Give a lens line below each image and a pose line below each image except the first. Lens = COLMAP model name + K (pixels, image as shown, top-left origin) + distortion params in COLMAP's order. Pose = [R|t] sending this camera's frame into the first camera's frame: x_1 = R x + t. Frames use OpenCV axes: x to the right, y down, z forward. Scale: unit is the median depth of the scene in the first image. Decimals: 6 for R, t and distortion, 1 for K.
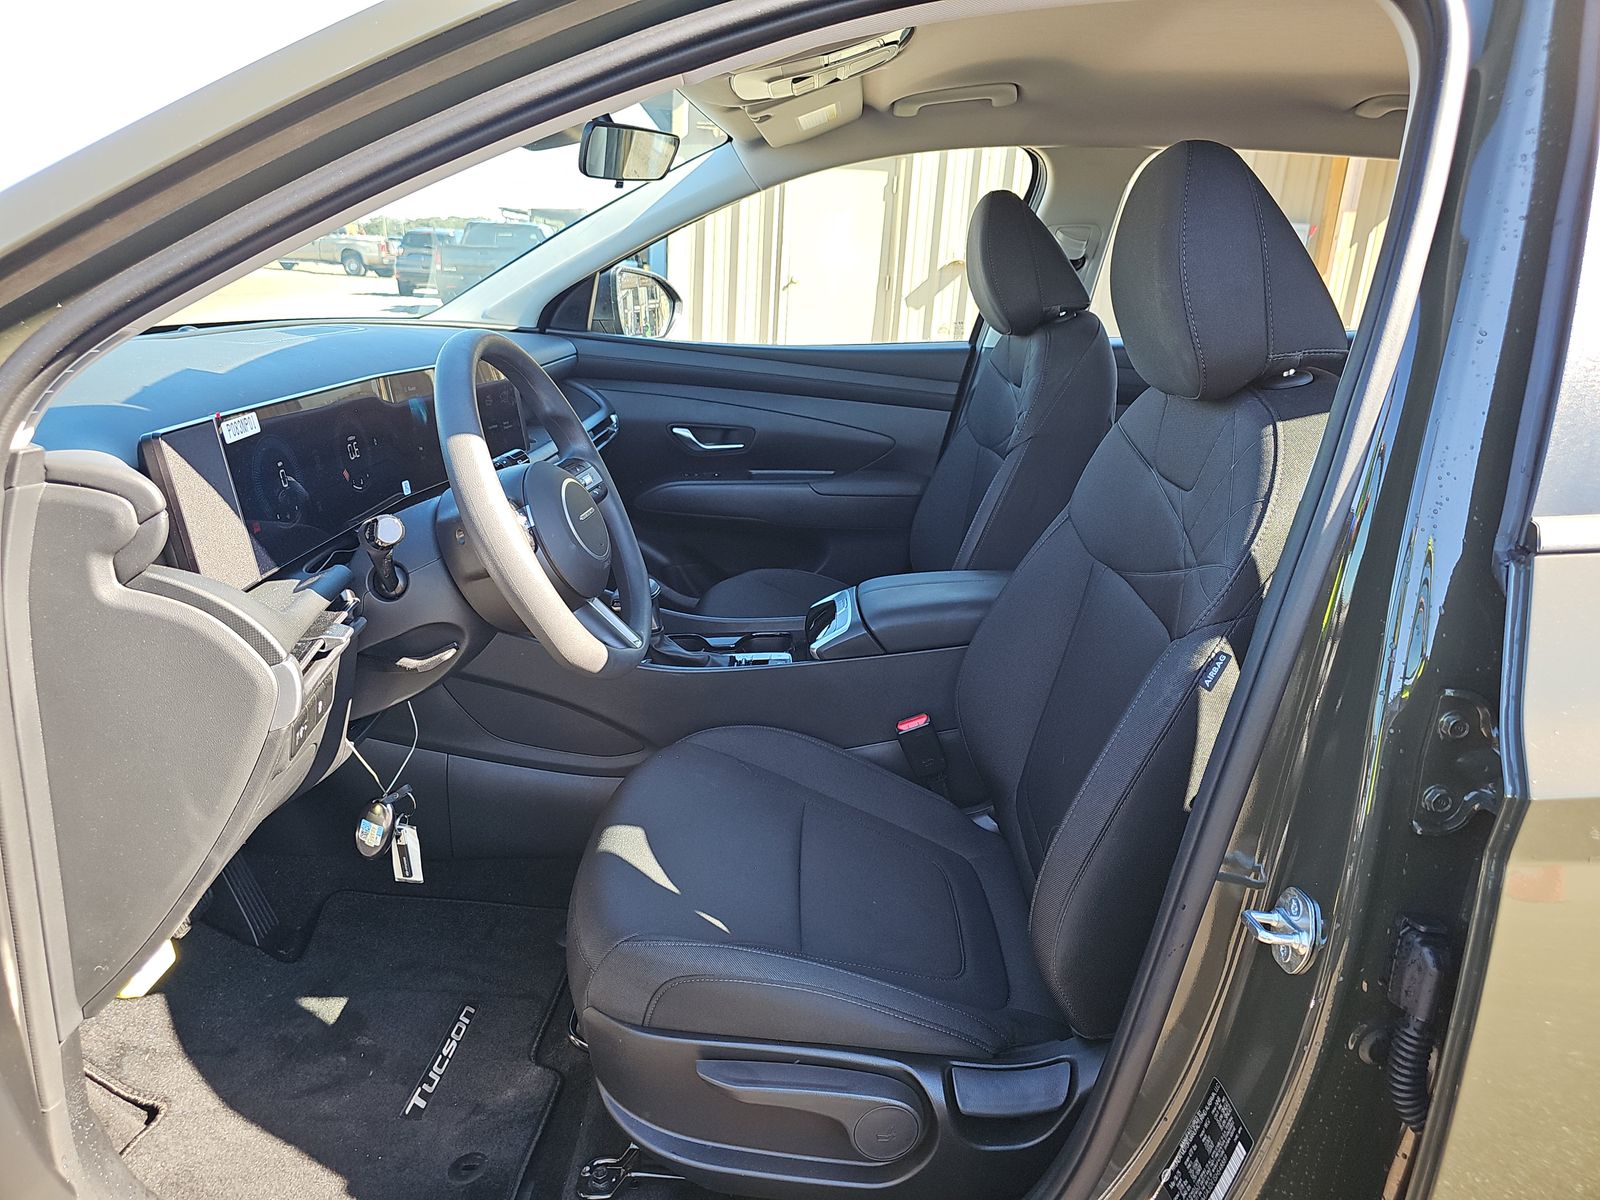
lens RADIAL K [[1072.0, 0, 809.7], [0, 1072.0, 599.4], [0, 0, 1]] dist [0.028832, -0.003919]
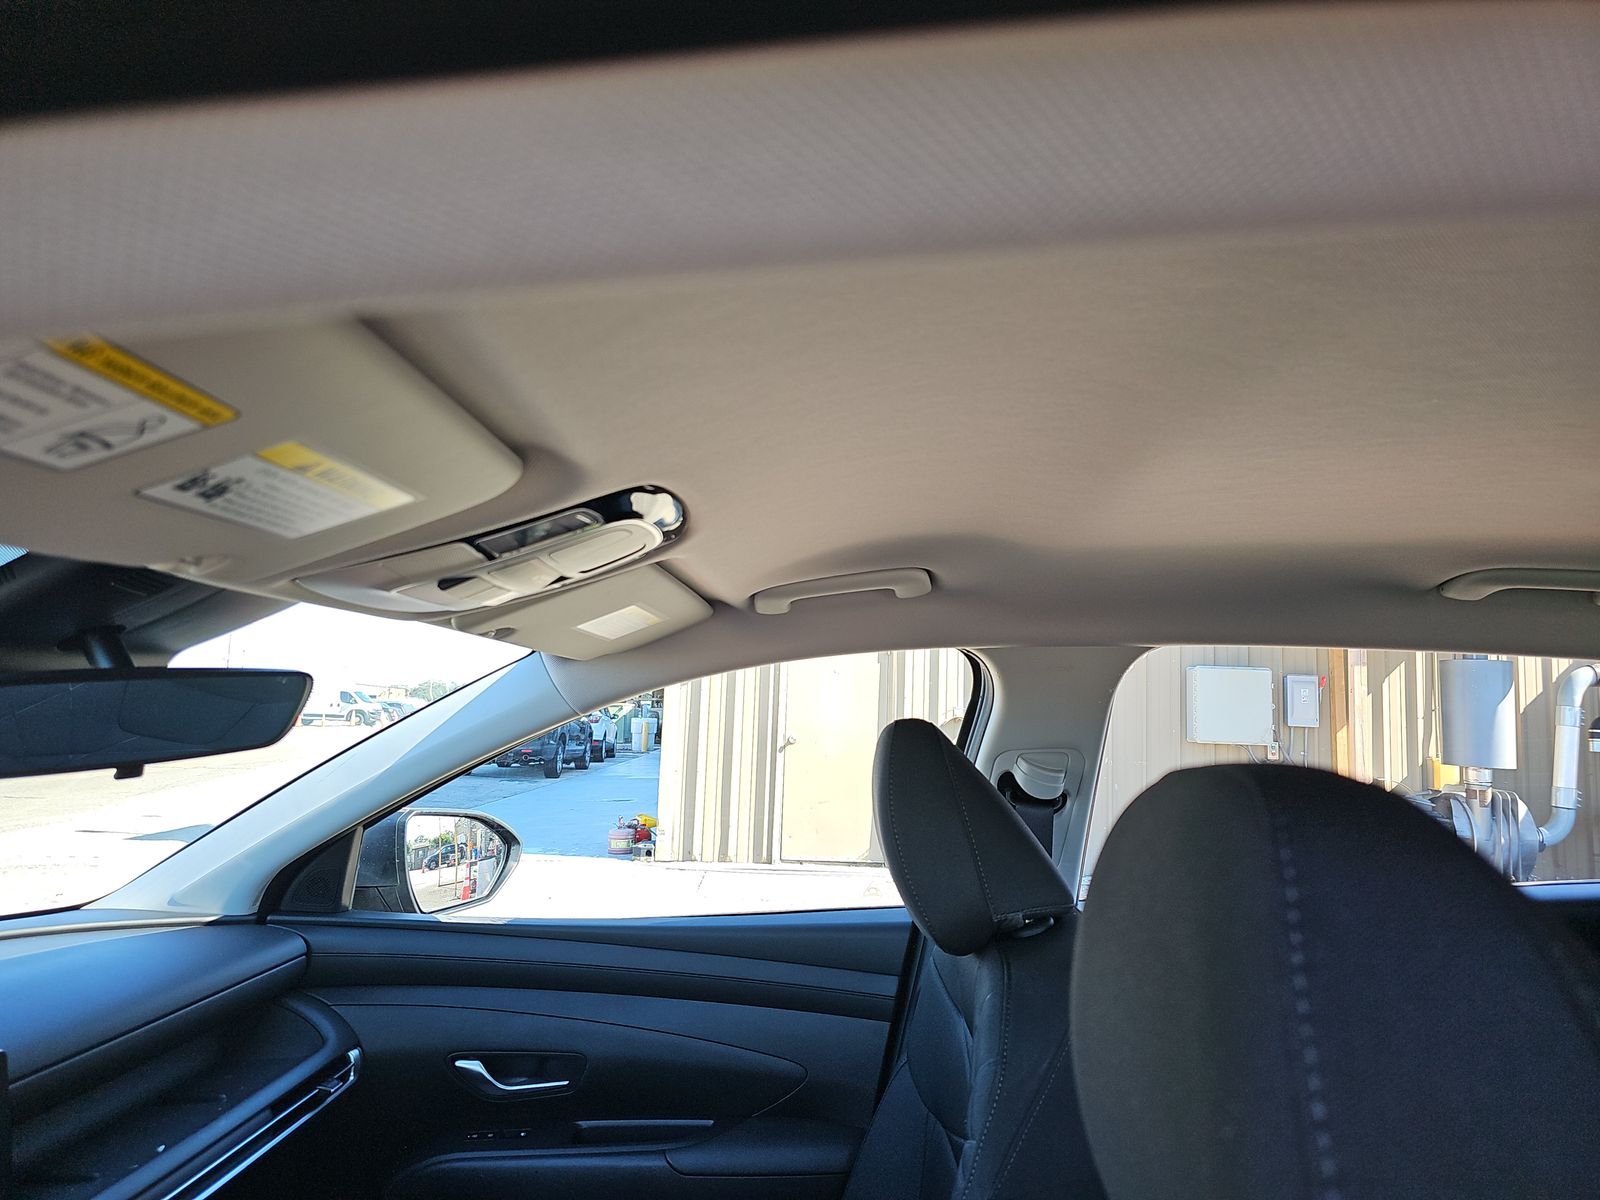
lens RADIAL K [[1072.0, 0, 798.5], [0, 1072.0, 605.4], [0, 0, 1]] dist [0.028832, -0.003919]
pose [[0.999281, -0.028866, -0.024589, 0.107782], [0.016964, 0.920265, -0.390928, -0.164813], [0.033913, 0.390230, 0.920093, 0.328679]]
